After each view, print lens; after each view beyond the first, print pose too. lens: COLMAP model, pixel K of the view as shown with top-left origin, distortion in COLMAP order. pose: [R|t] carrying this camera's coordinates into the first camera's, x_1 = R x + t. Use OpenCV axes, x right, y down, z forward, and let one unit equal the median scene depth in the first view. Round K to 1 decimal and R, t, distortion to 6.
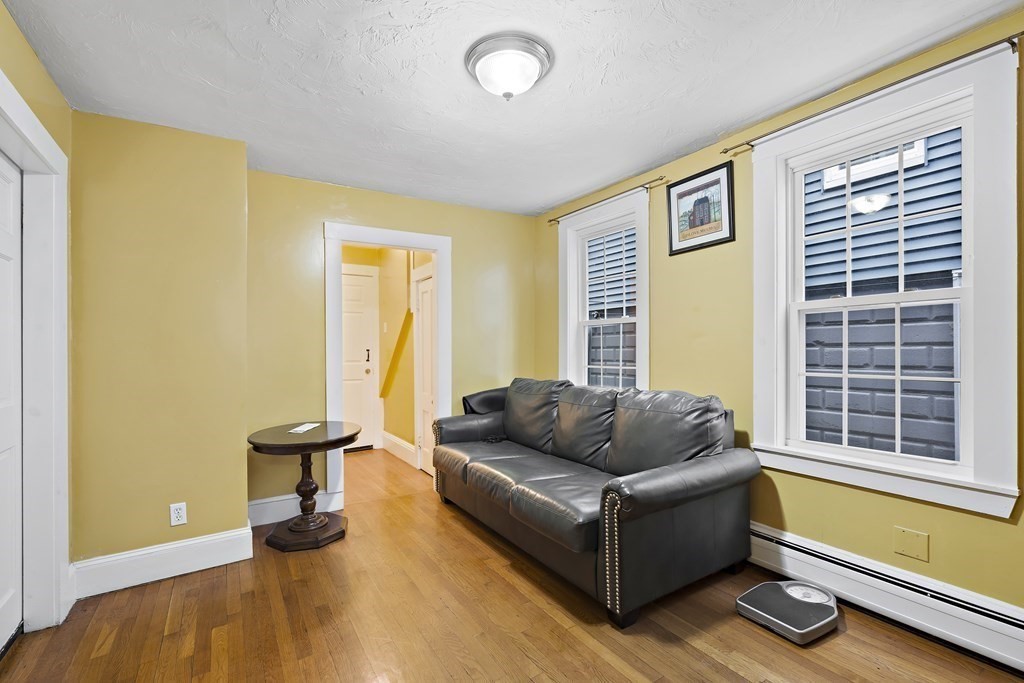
lens RADIAL K [[461.8, 0, 512.5], [0, 461.8, 348.1], [0, 0, 1]] dist [0.002240, 0.000099]
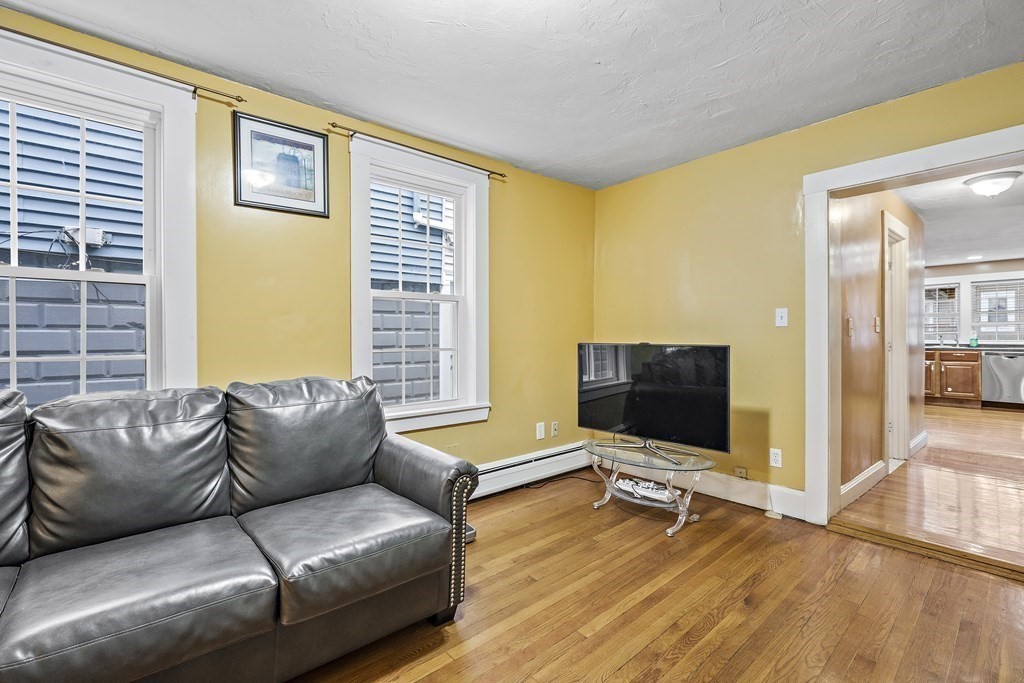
lens RADIAL K [[461.8, 0, 512.4], [0, 461.8, 337.5], [0, 0, 1]] dist [0.002240, 0.000099]
pose [[-0.148638, -0.003541, 0.988885, -0.527119], [-0.005746, 0.999980, 0.002717, 0.013549], [-0.988875, -0.005279, -0.148655, 0.734473]]
